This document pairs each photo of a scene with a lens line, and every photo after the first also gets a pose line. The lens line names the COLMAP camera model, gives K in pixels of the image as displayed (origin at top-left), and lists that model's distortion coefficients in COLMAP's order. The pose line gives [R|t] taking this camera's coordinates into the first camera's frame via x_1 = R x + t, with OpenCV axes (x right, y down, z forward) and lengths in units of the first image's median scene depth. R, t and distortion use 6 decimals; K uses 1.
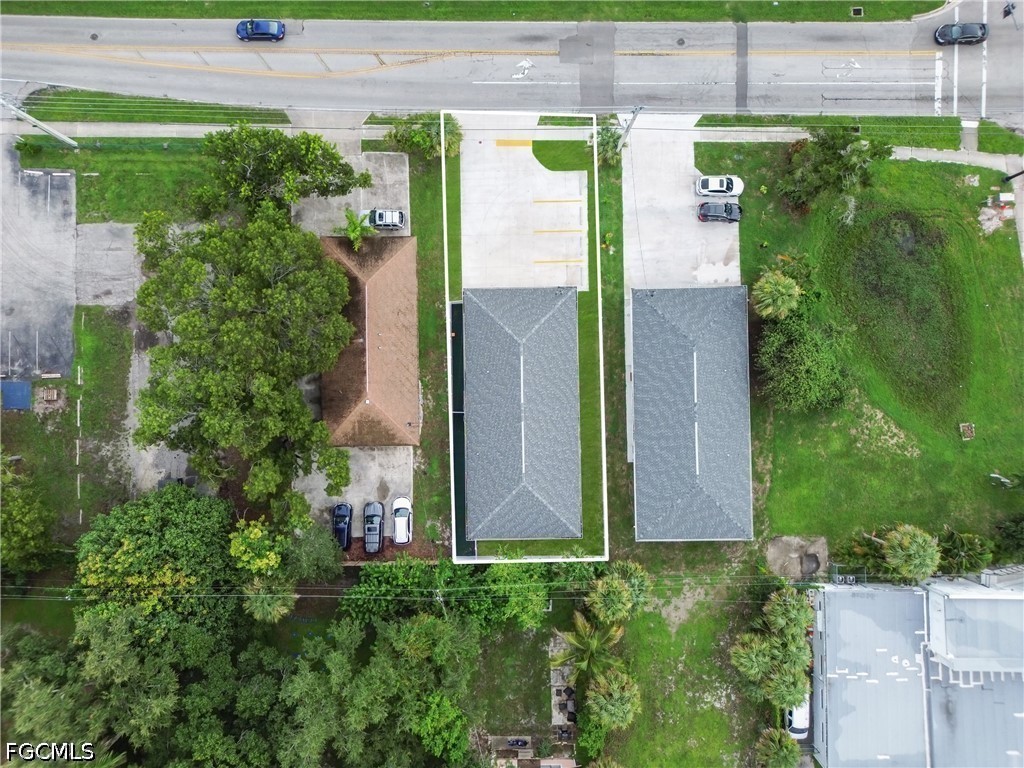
lens RADIAL K [[714.8, 0, 510.1], [0, 714.8, 382.6], [0, 0, 1]] dist [0.051642, -0.054691]
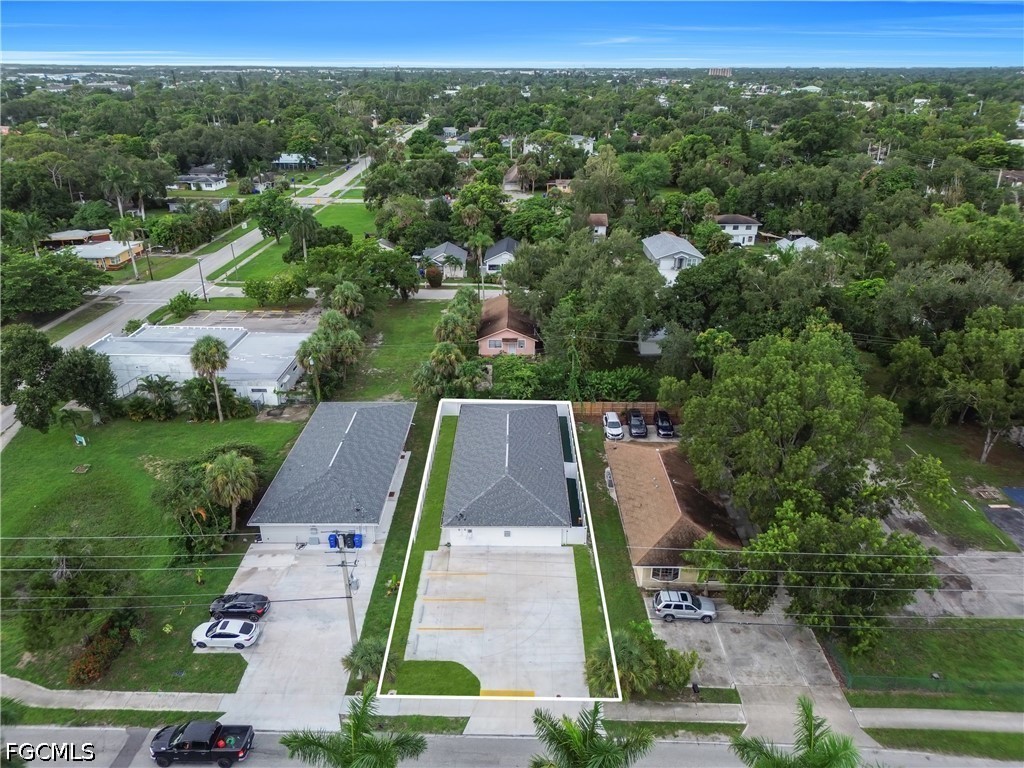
lens RADIAL K [[714.8, 0, 510.1], [0, 714.8, 382.6], [0, 0, 1]] dist [0.051642, -0.054691]
pose [[-0.999745, -0.010157, 0.020171, -0.007576], [0.022513, -0.377528, 0.925724, -0.849437], [-0.001788, 0.925942, 0.377660, 0.491962]]
